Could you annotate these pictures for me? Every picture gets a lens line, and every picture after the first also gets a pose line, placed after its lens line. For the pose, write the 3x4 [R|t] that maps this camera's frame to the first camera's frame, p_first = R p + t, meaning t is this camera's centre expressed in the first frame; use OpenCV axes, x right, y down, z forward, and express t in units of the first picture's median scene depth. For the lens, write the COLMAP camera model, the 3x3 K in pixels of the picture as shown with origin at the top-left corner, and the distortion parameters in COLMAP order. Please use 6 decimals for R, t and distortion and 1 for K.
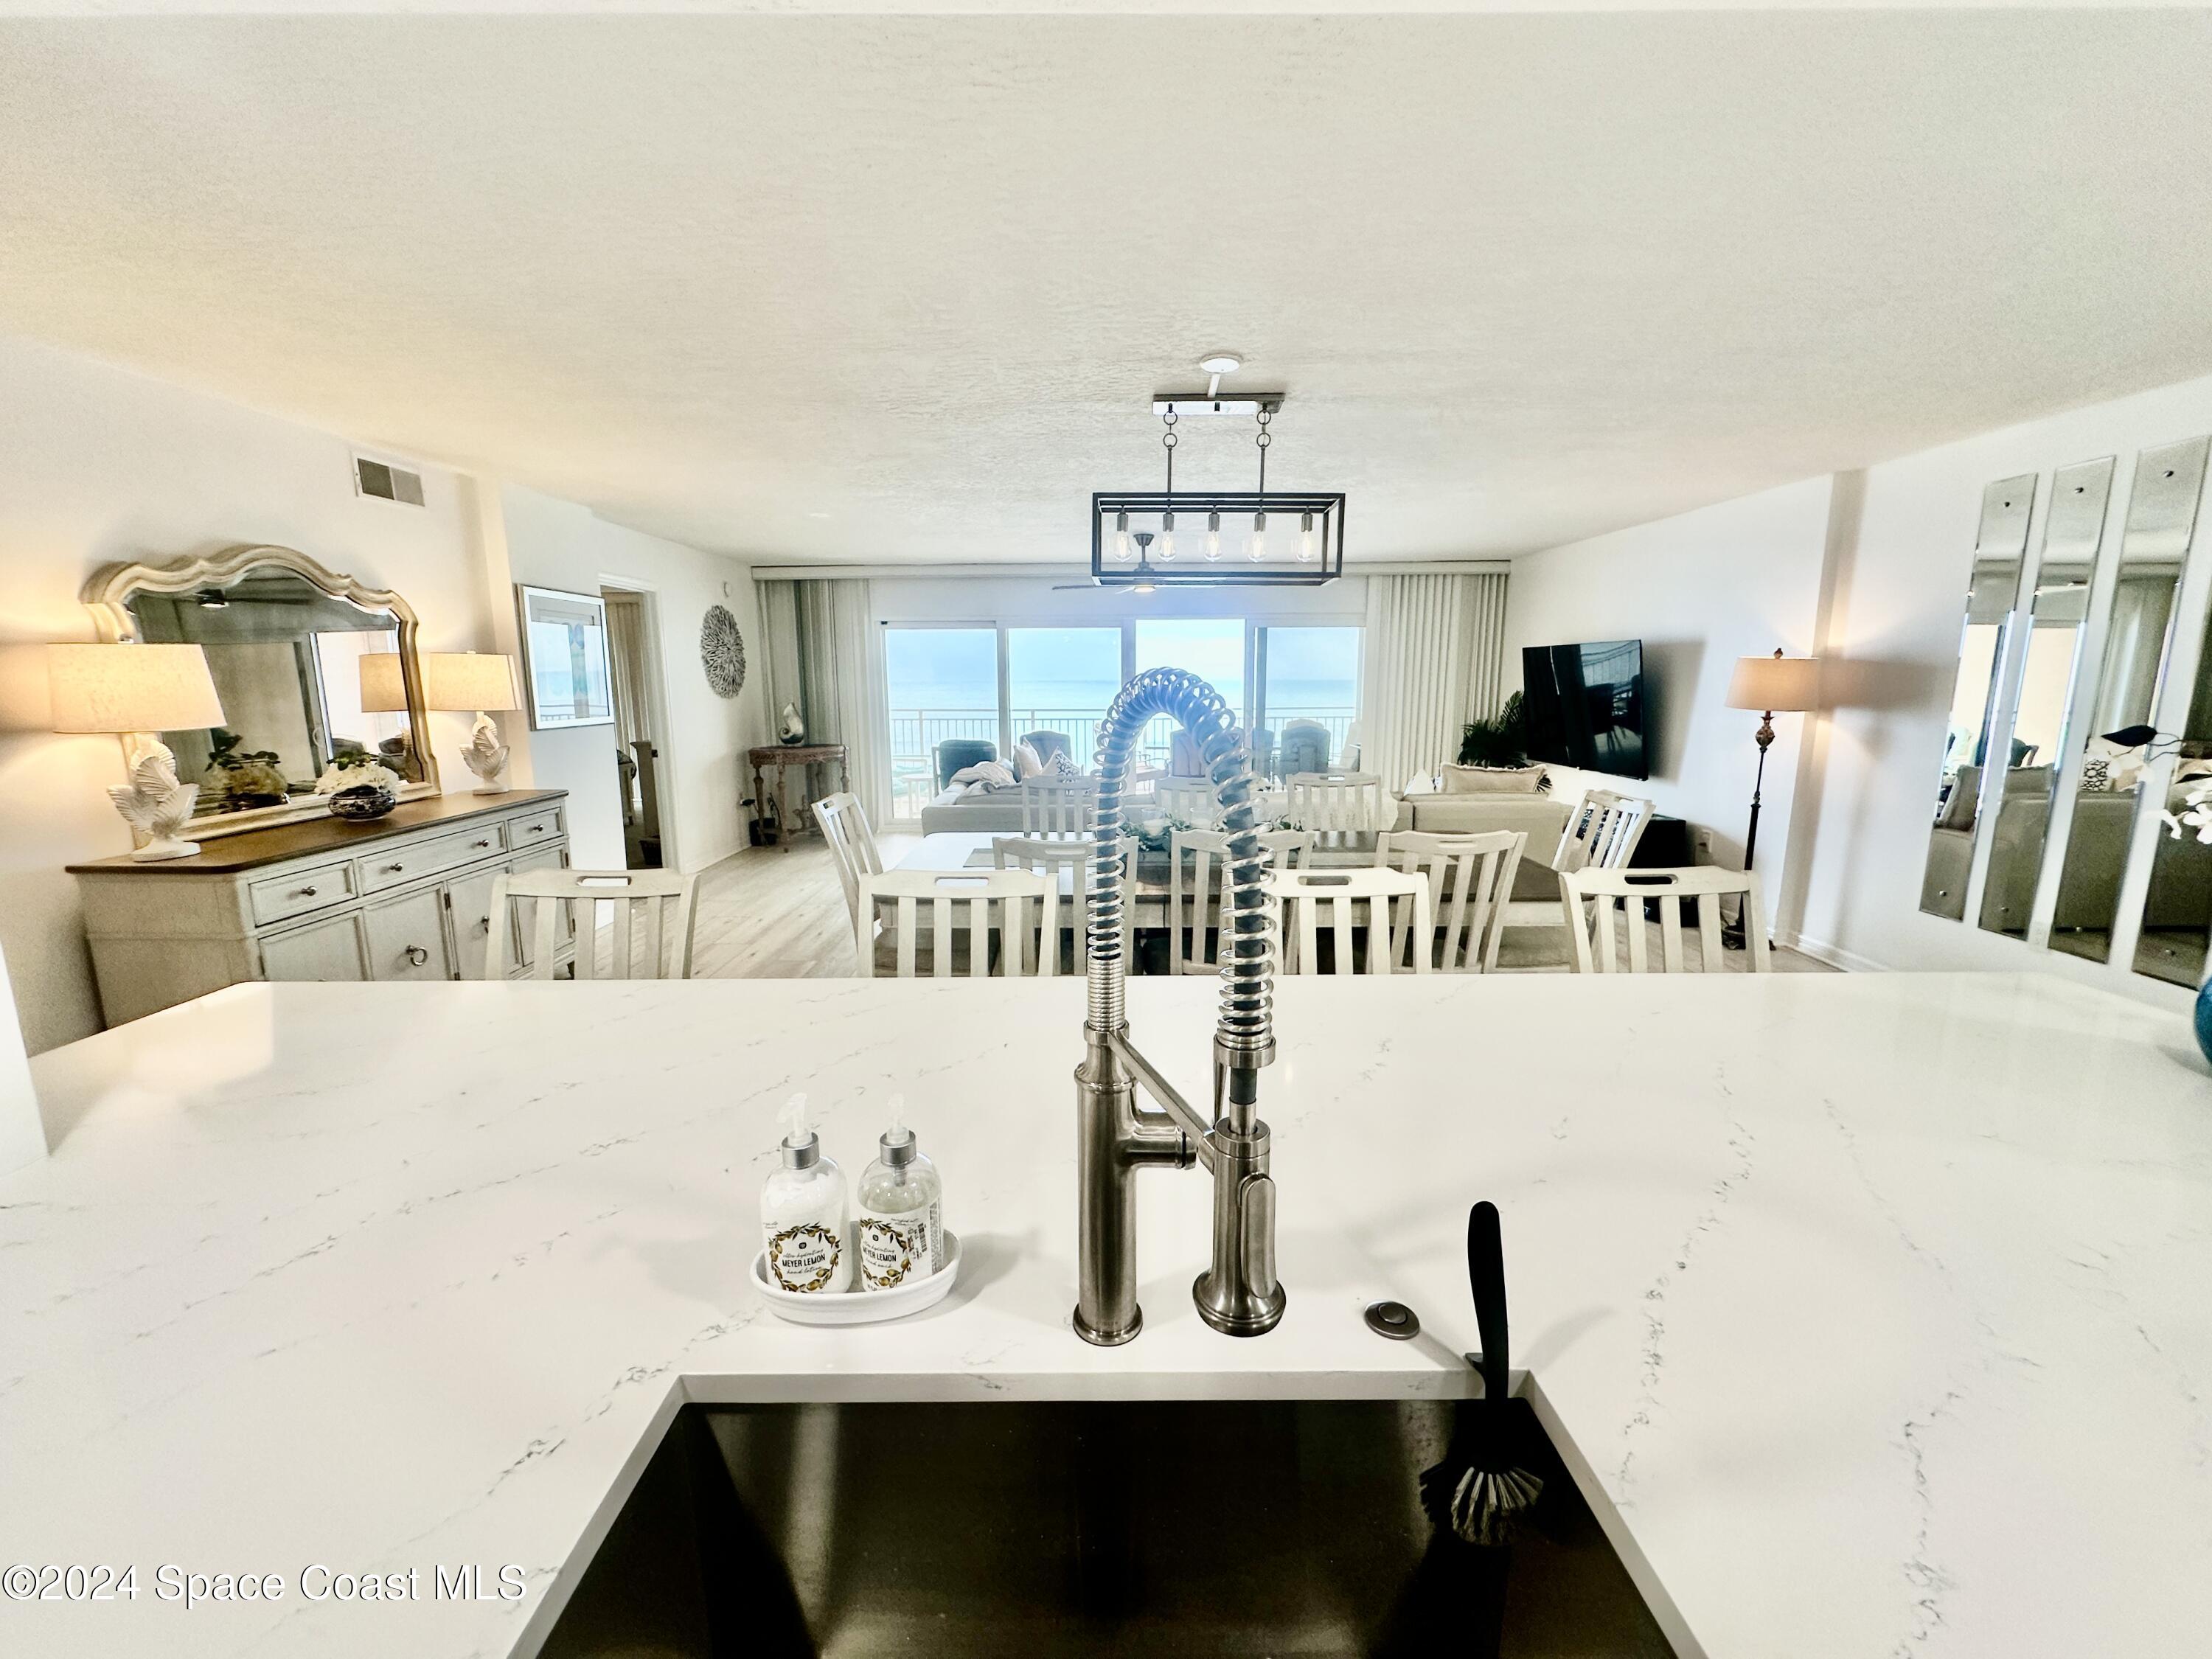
lens RADIAL K [[881.7, 0, 1106.0], [0, 881.7, 832.2], [0, 0, 1]] dist [-0.001591, 0.000426]
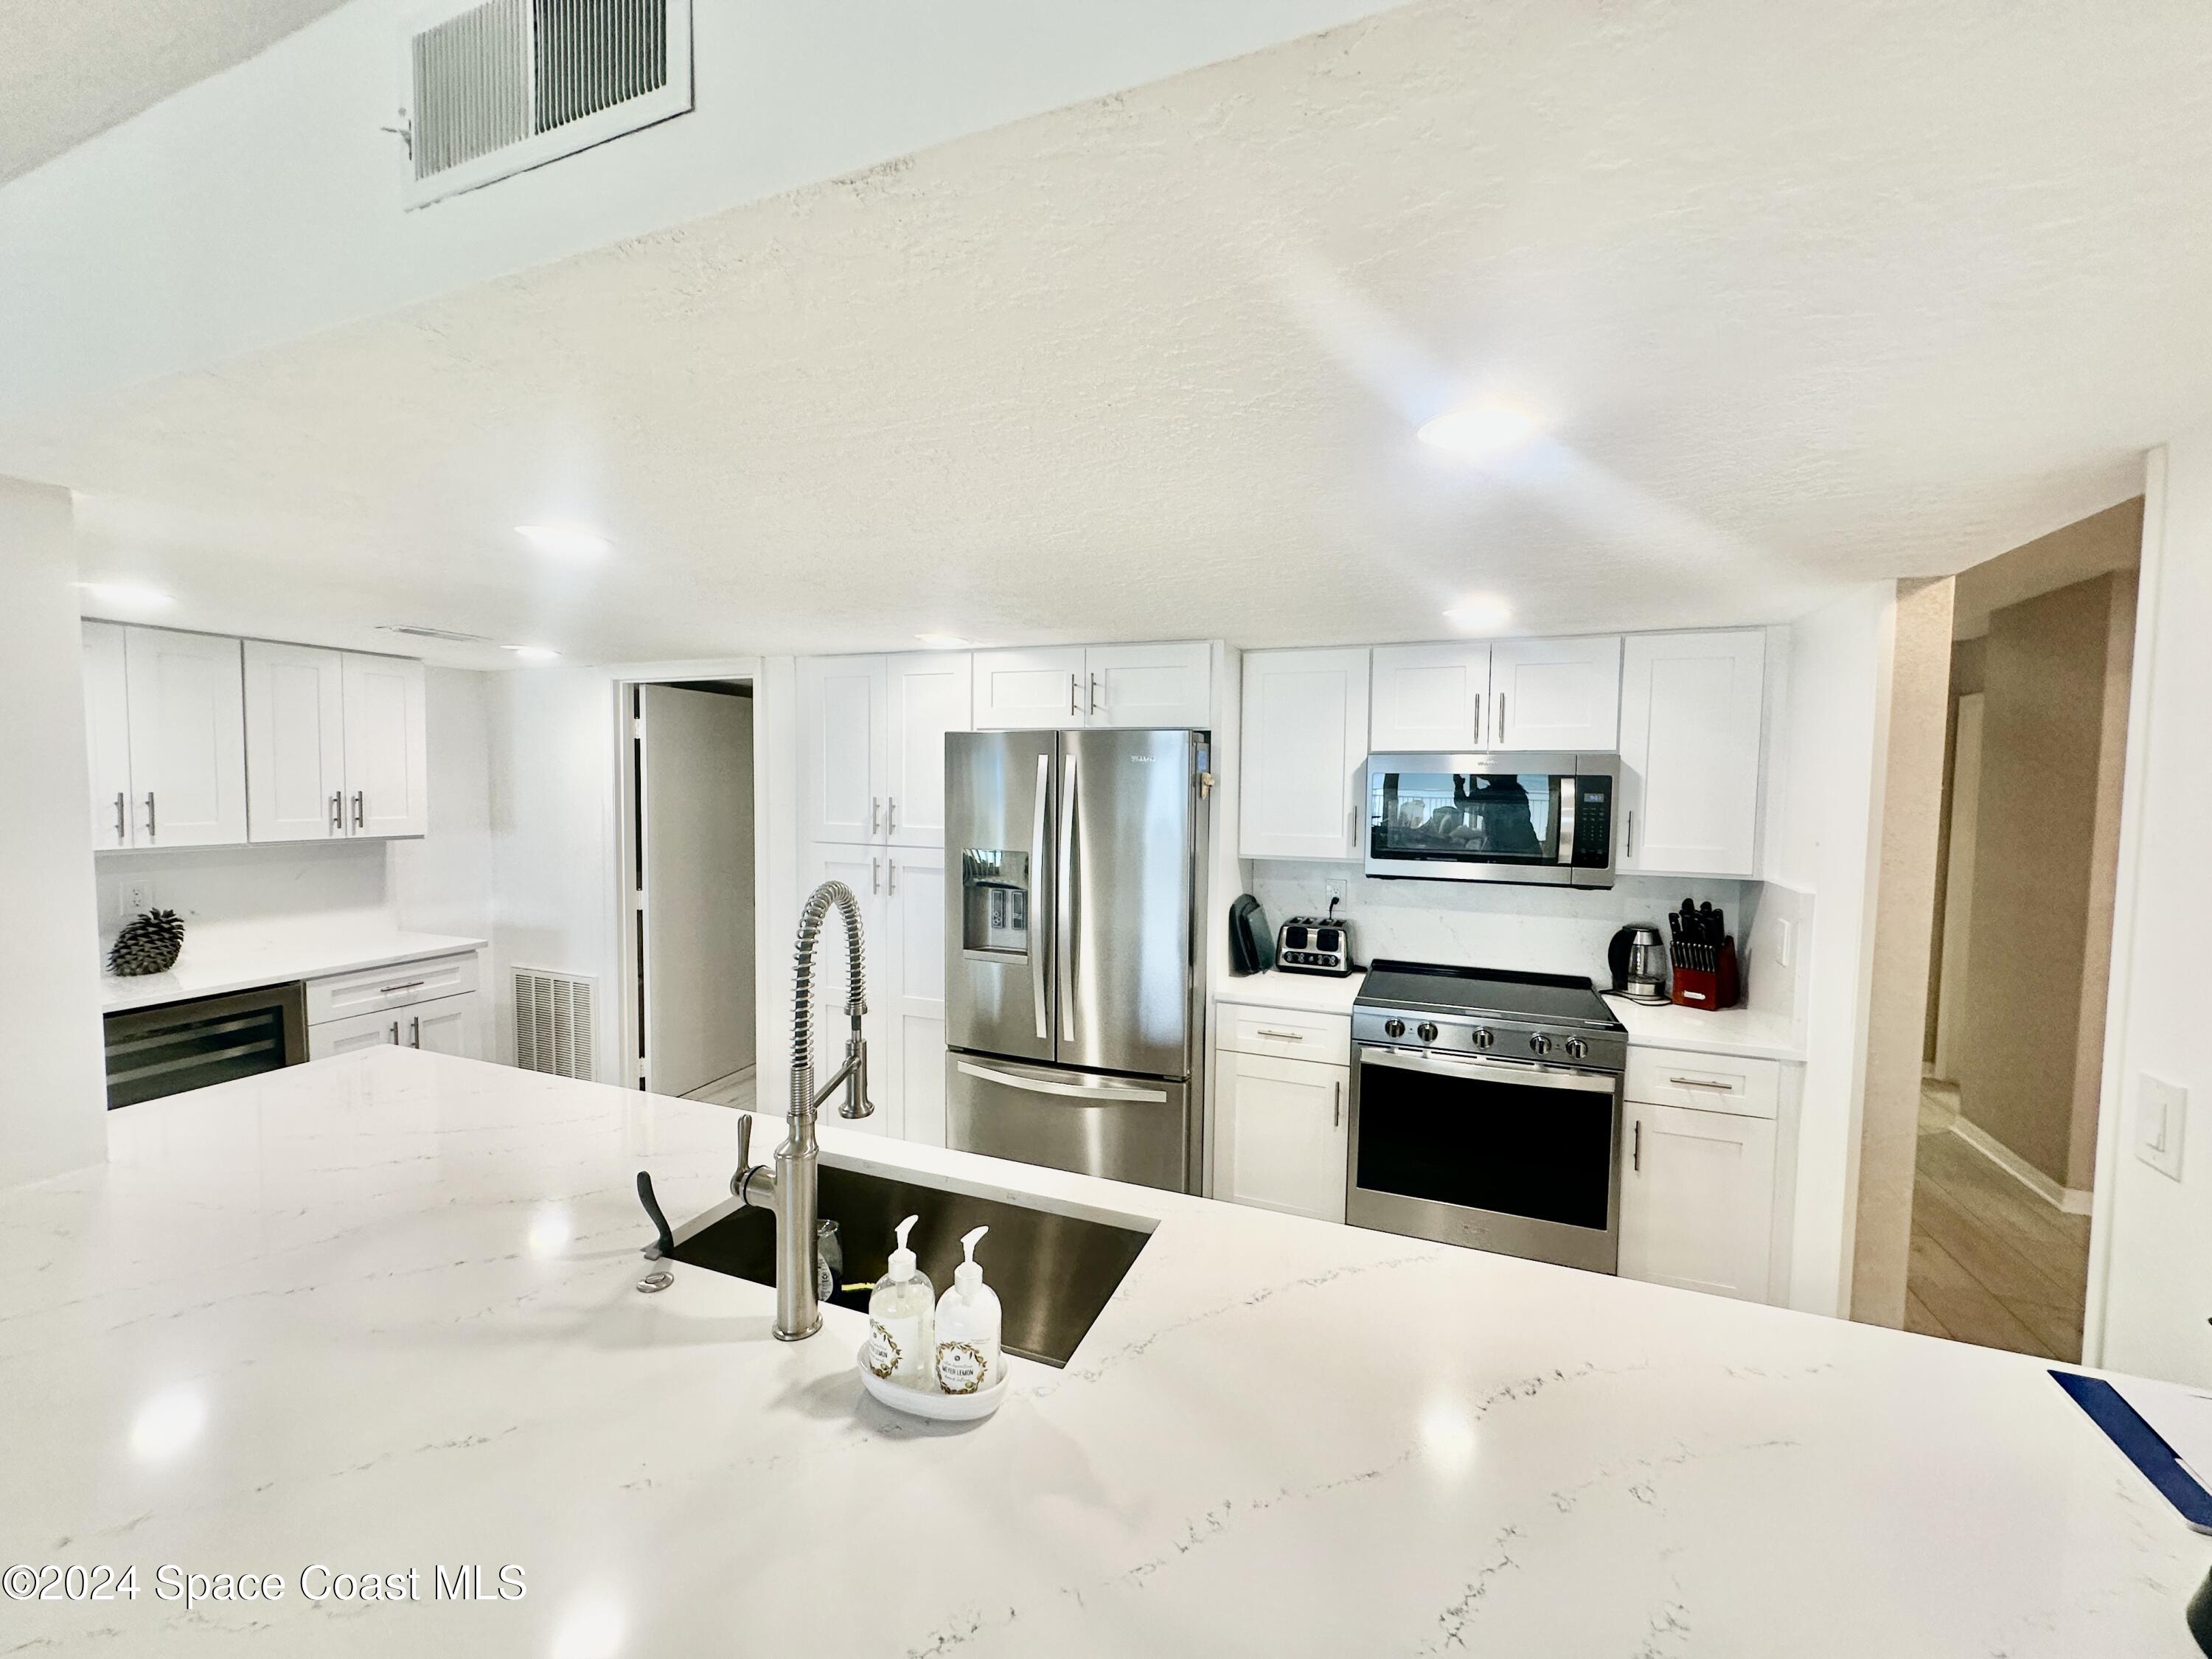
lens RADIAL K [[908.6, 0, 1106.0], [0, 908.6, 829.5], [0, 0, 1]] dist [-0.002329, 0.000111]
pose [[-0.928256, -0.028779, 0.370826, -0.184609], [0.056760, 0.974364, 0.217699, -0.100835], [-0.367585, 0.223129, -0.902826, 0.363897]]
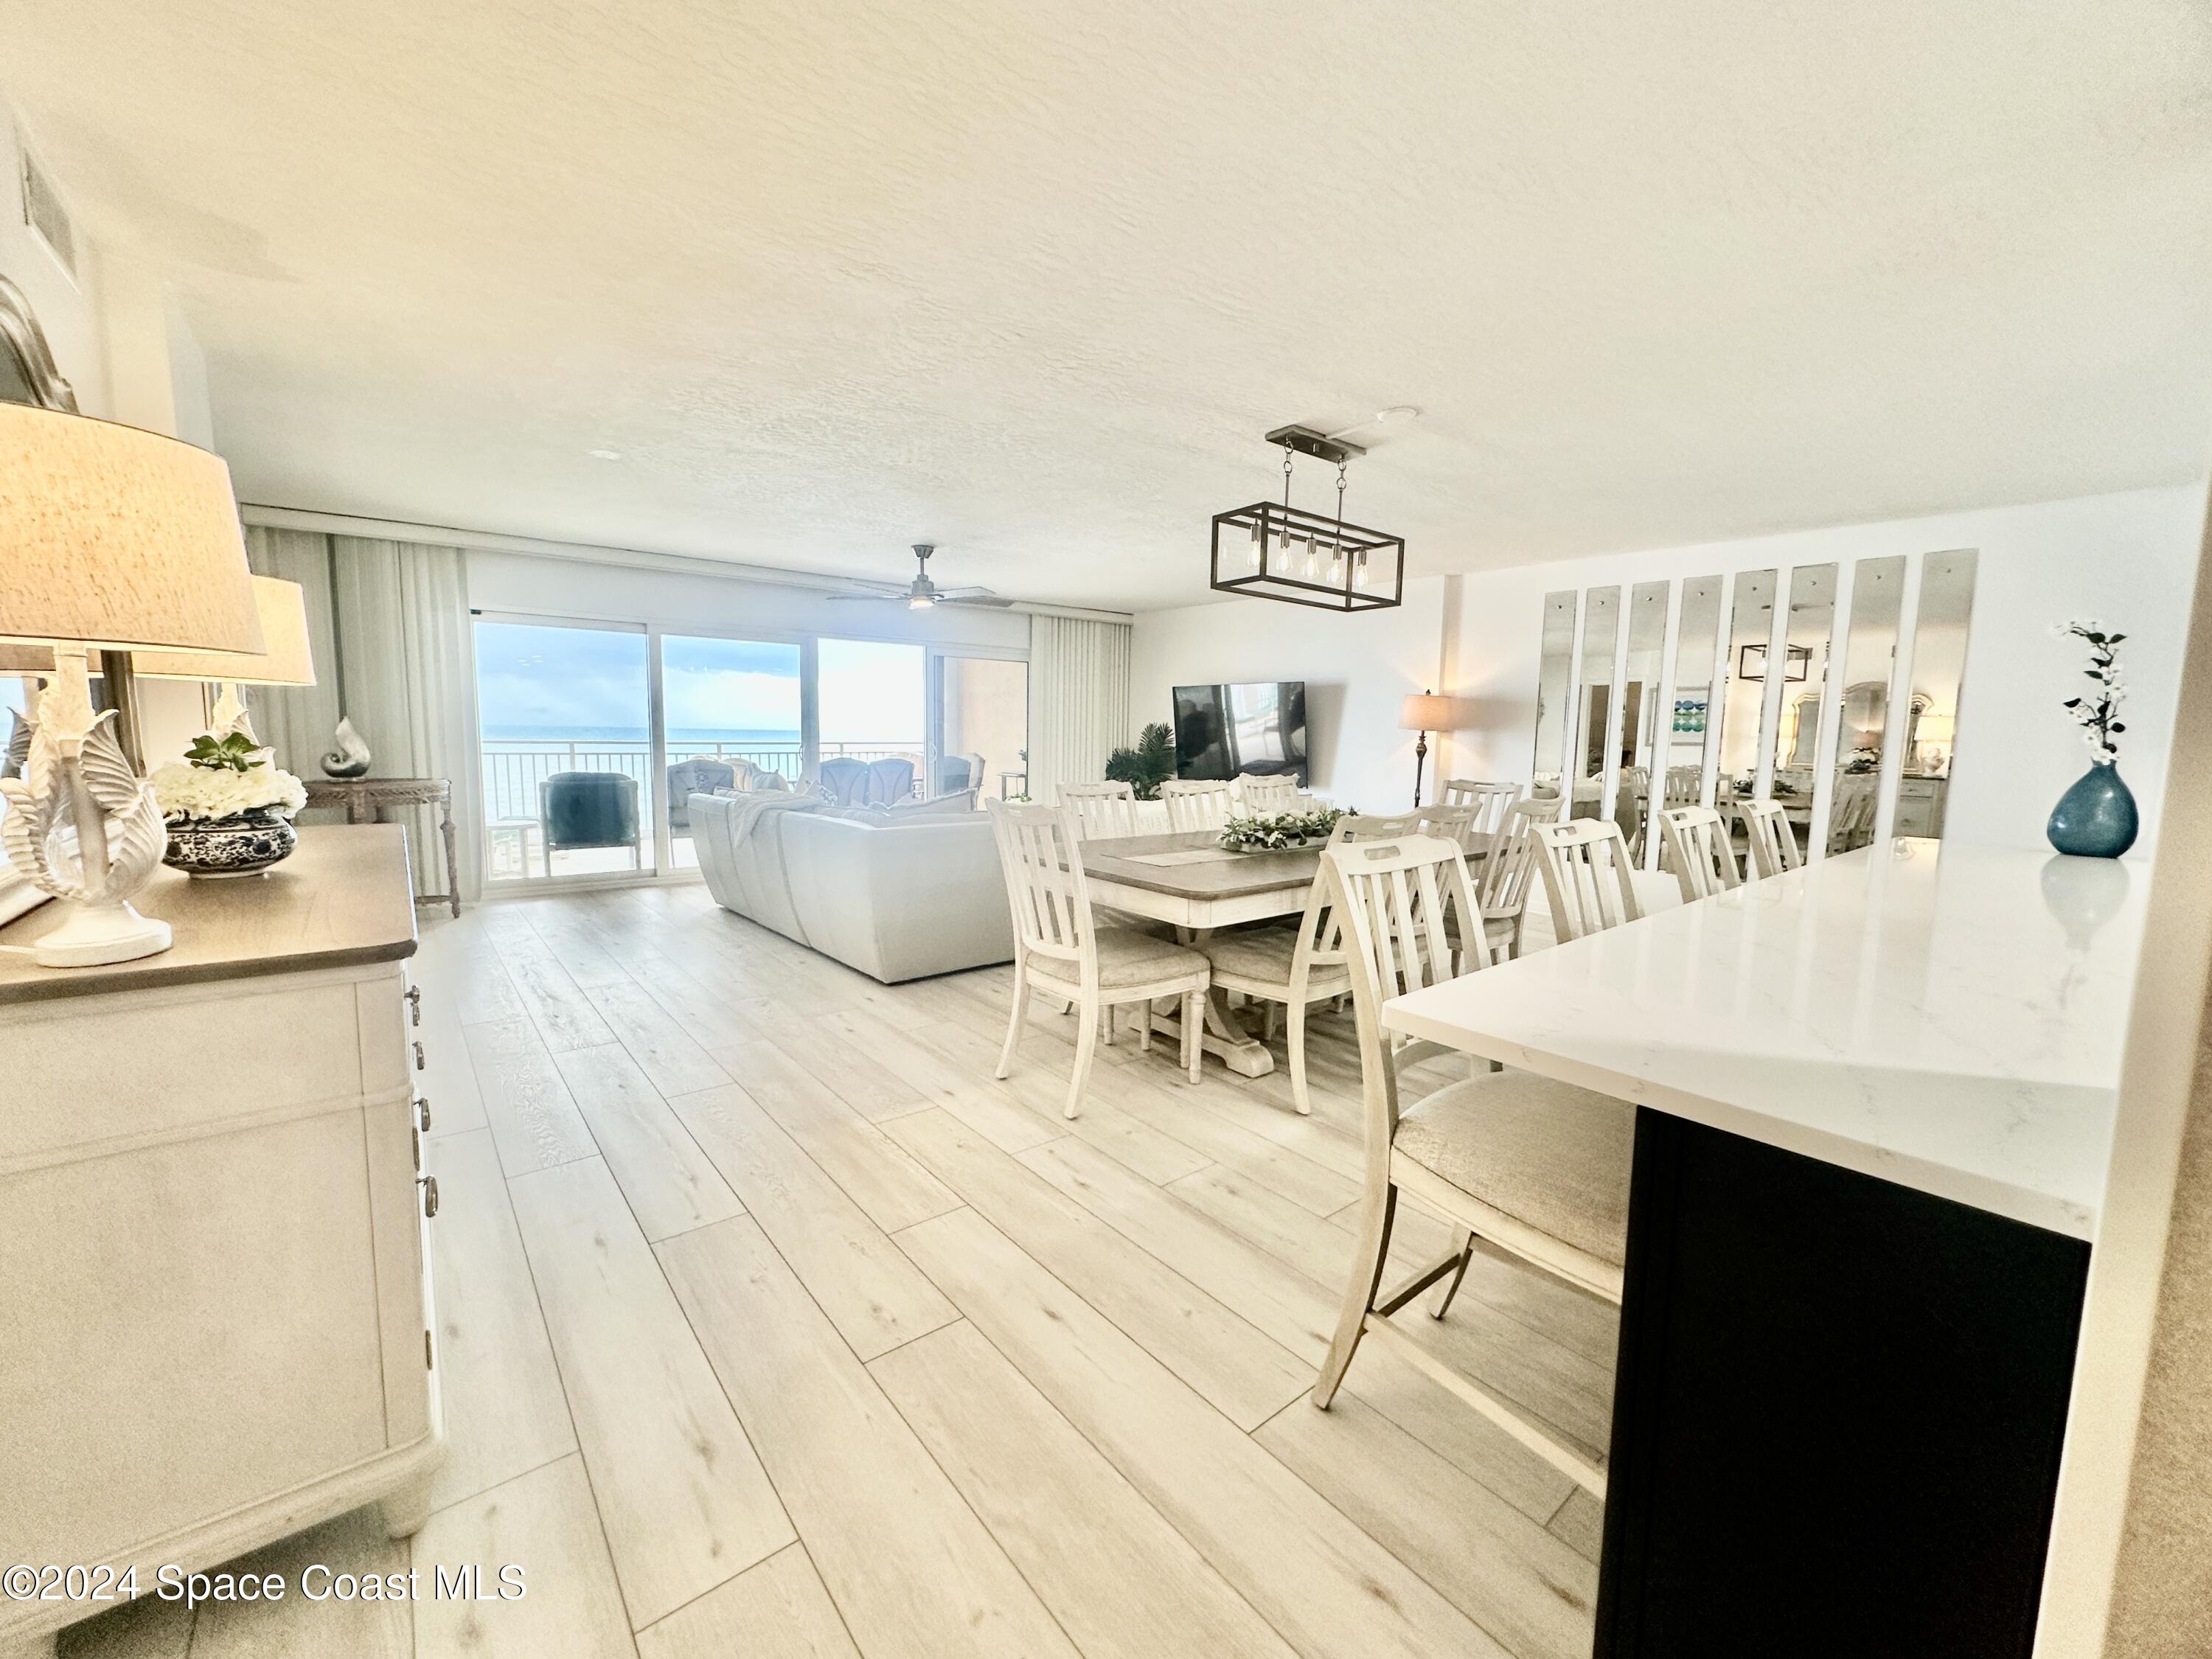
lens RADIAL K [[888.5, 0, 1101.0], [0, 888.5, 817.5], [0, 0, 1]] dist [-0.002993, -0.000003]
pose [[0.768630, -0.043637, 0.638204, -0.601402], [0.090538, 0.995048, -0.041006, 0.013614], [-0.633254, 0.089300, 0.768775, 0.234857]]
